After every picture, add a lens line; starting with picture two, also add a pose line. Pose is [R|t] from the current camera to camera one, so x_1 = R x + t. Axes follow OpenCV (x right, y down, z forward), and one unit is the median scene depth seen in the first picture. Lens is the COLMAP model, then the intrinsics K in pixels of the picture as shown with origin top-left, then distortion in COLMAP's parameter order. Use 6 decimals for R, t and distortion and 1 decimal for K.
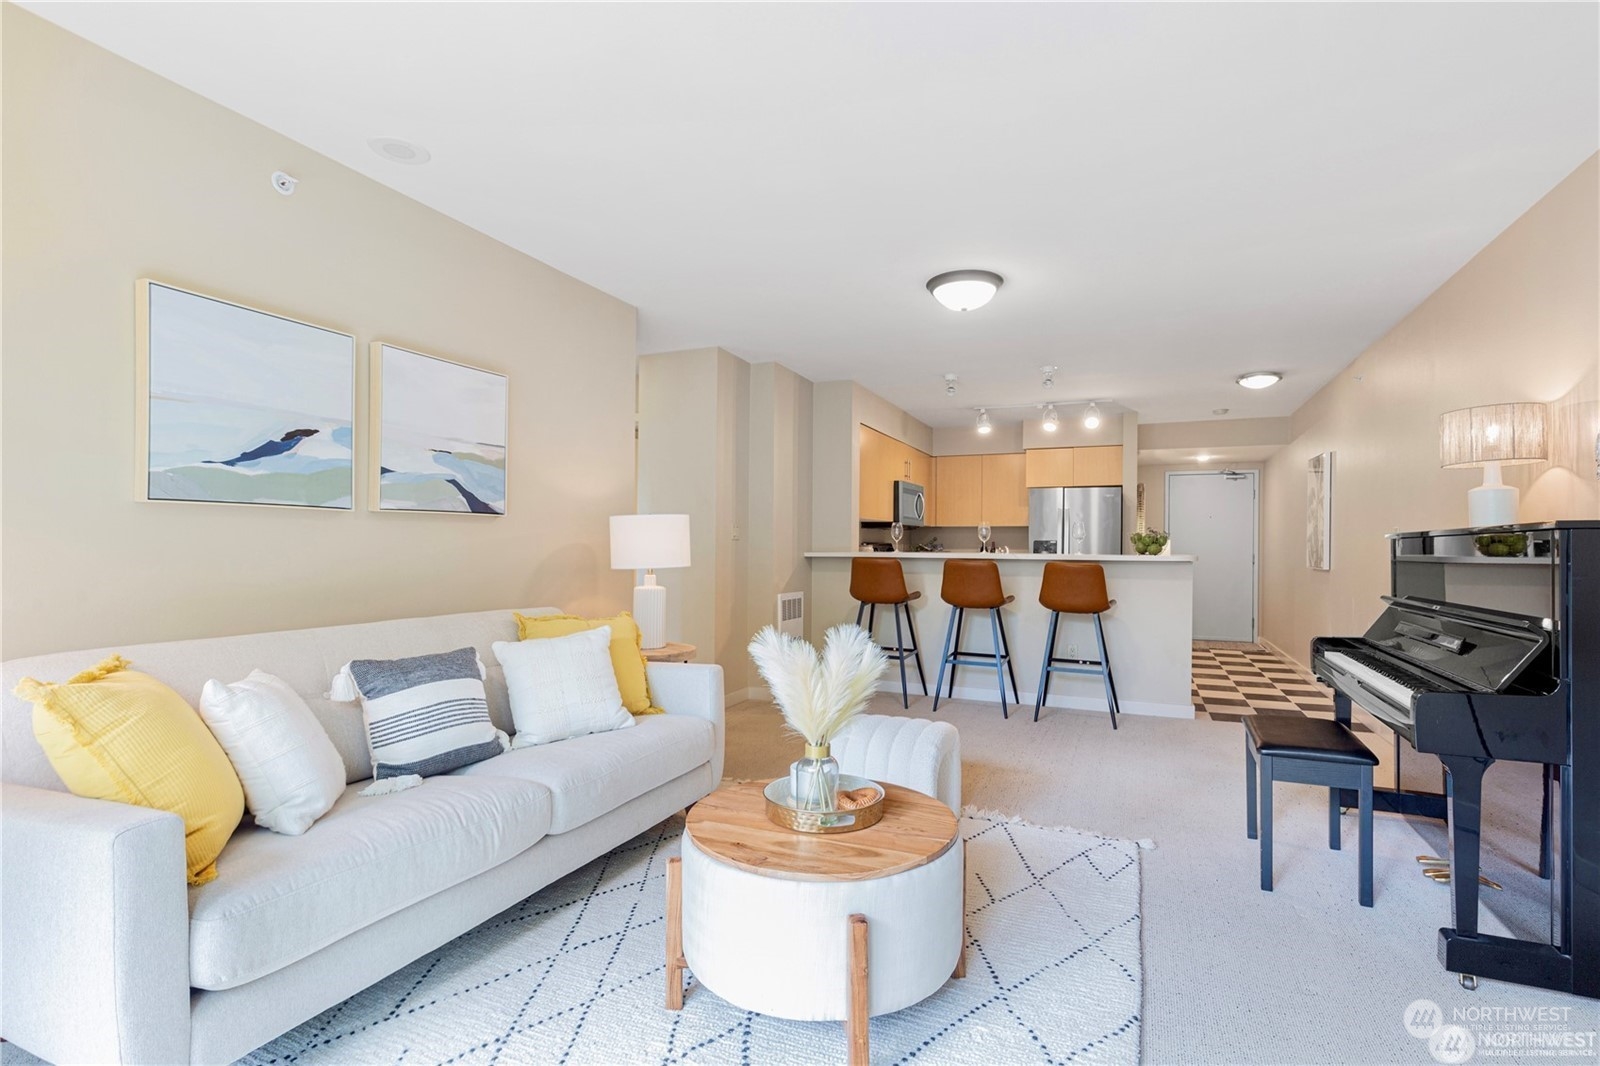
lens RADIAL K [[766.5, 0, 817.7], [0, 766.5, 539.5], [0, 0, 1]] dist [-0.002205, -0.000064]
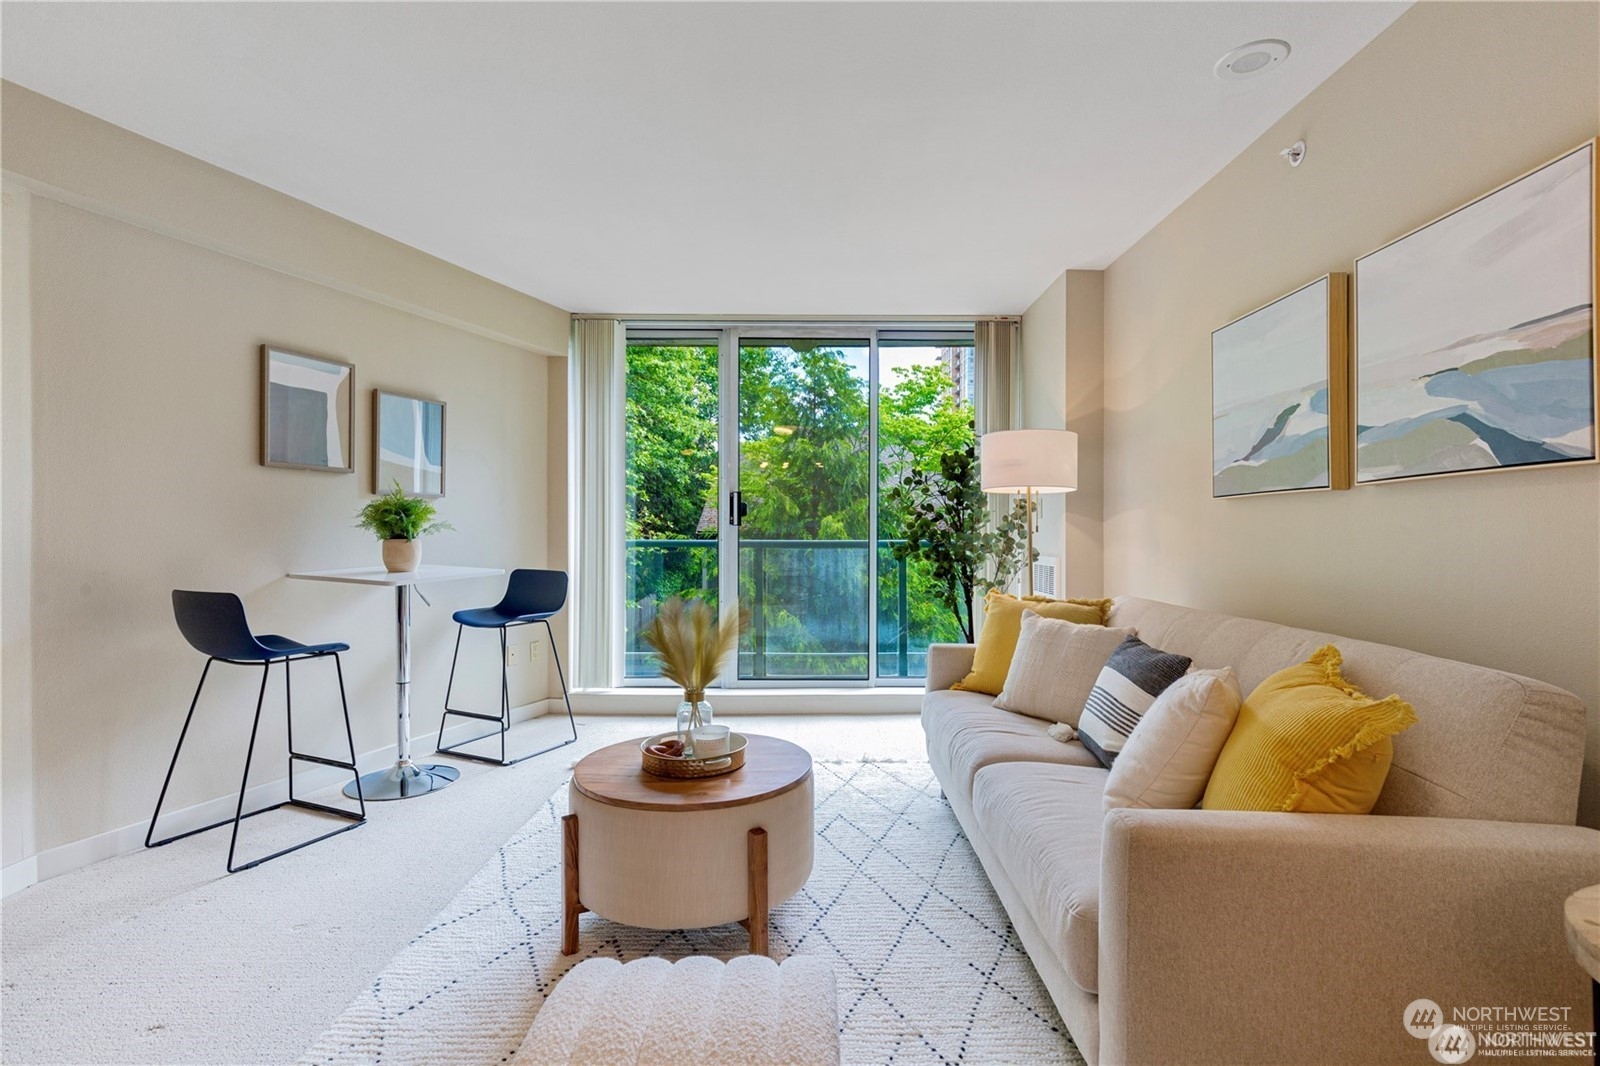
lens RADIAL K [[749.7, 0, 812.5], [0, 749.7, 531.7], [0, 0, 1]] dist [-0.004798, -0.000281]
pose [[-0.917861, -0.007368, -0.396833, 0.105741], [-0.002123, 0.999905, -0.013655, 0.009894], [0.396896, -0.011690, -0.917789, 0.763066]]
